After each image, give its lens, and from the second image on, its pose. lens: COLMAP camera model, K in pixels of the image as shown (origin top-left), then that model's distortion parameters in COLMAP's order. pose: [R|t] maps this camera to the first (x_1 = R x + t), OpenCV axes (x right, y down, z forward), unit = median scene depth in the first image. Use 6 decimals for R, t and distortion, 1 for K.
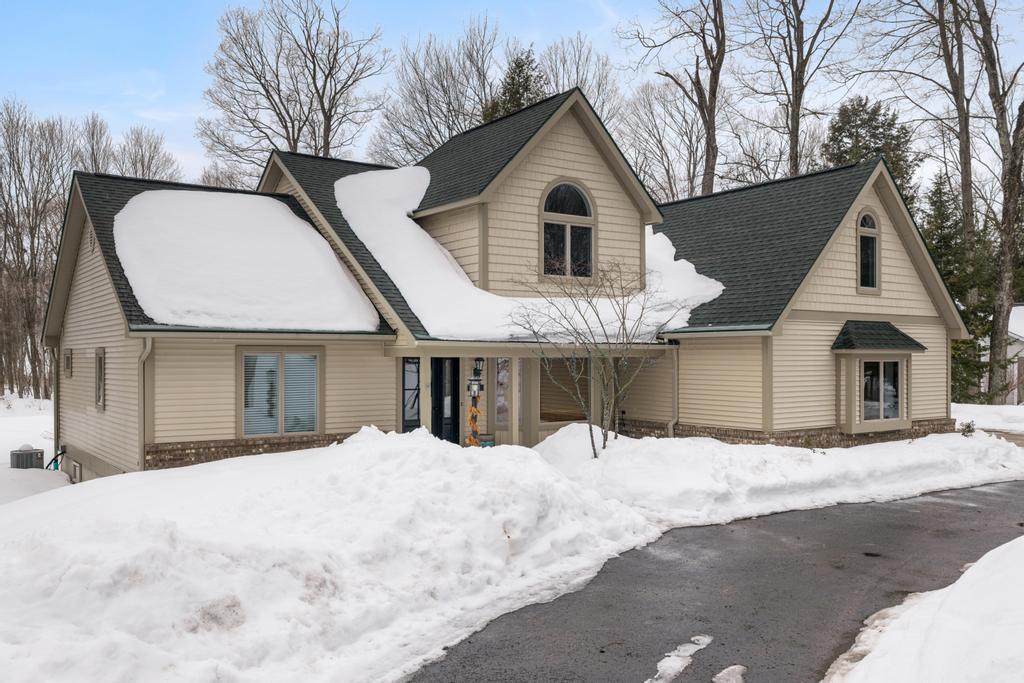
lens RADIAL K [[873.4, 0, 510.0], [0, 873.4, 358.4], [0, 0, 1]] dist [-0.000720, -0.006102]
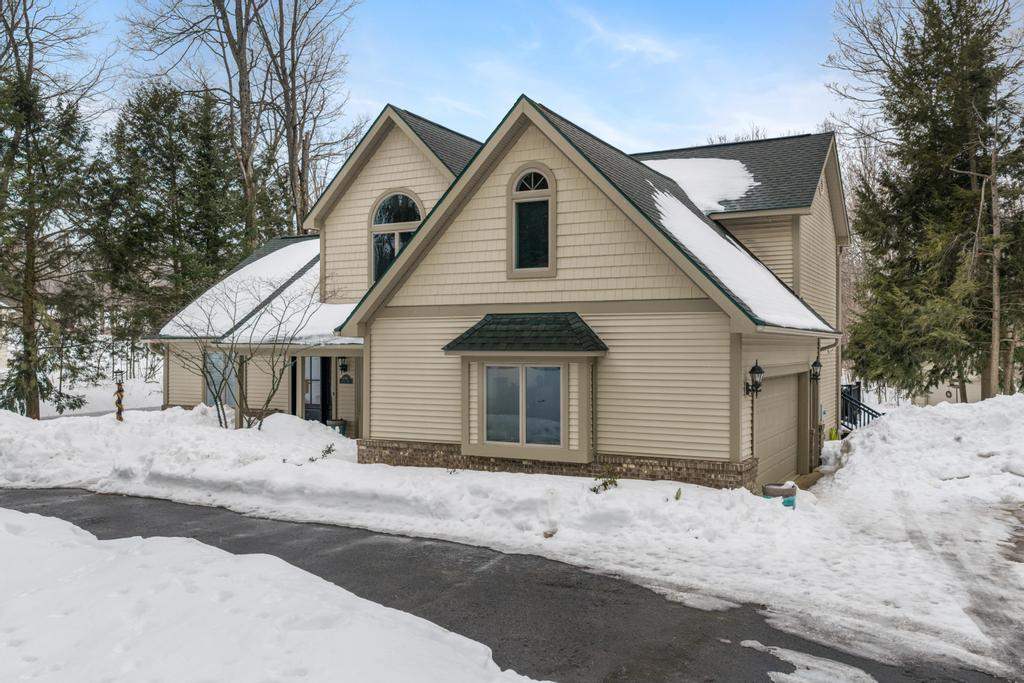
lens RADIAL K [[860.6, 0, 512.0], [0, 860.6, 341.5], [0, 0, 1]] dist [0.002150, -0.006426]
pose [[0.450291, -0.003215, -0.892876, 1.077365], [-0.000972, 0.999991, -0.004091, -0.014955], [0.892881, 0.002710, 0.450284, 0.653655]]
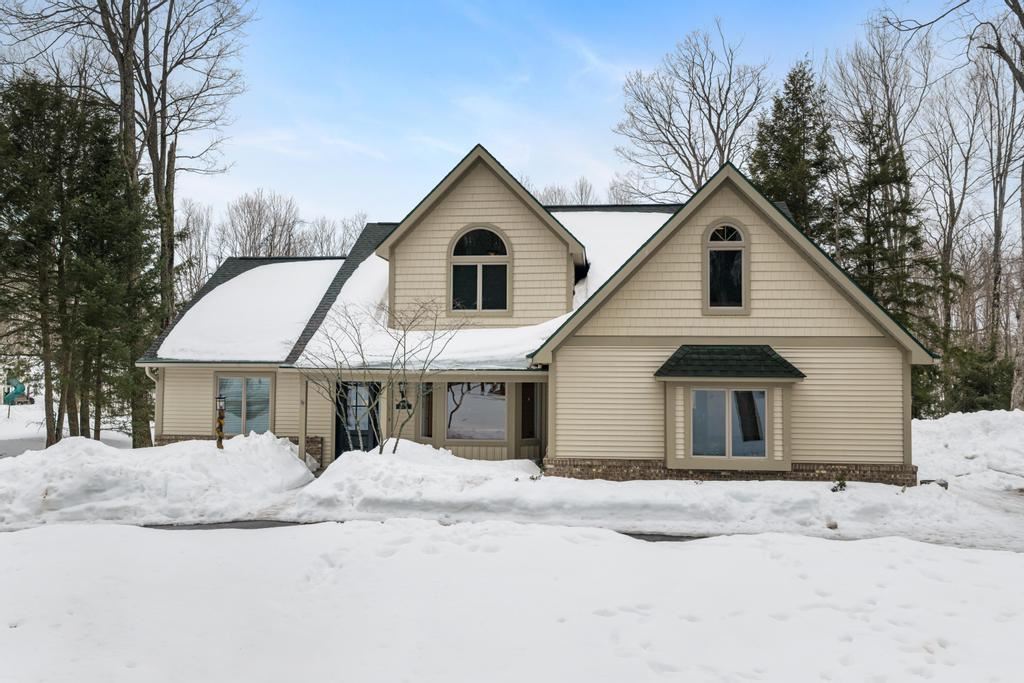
lens RADIAL K [[850.2, 0, 512.0], [0, 850.2, 341.5], [0, 0, 1]] dist [0.050027, -0.151978]
pose [[0.750846, -0.020995, -0.660143, 0.826807], [-0.008672, 0.999095, -0.041639, -0.008152], [0.660420, 0.036989, 0.749985, 0.205485]]
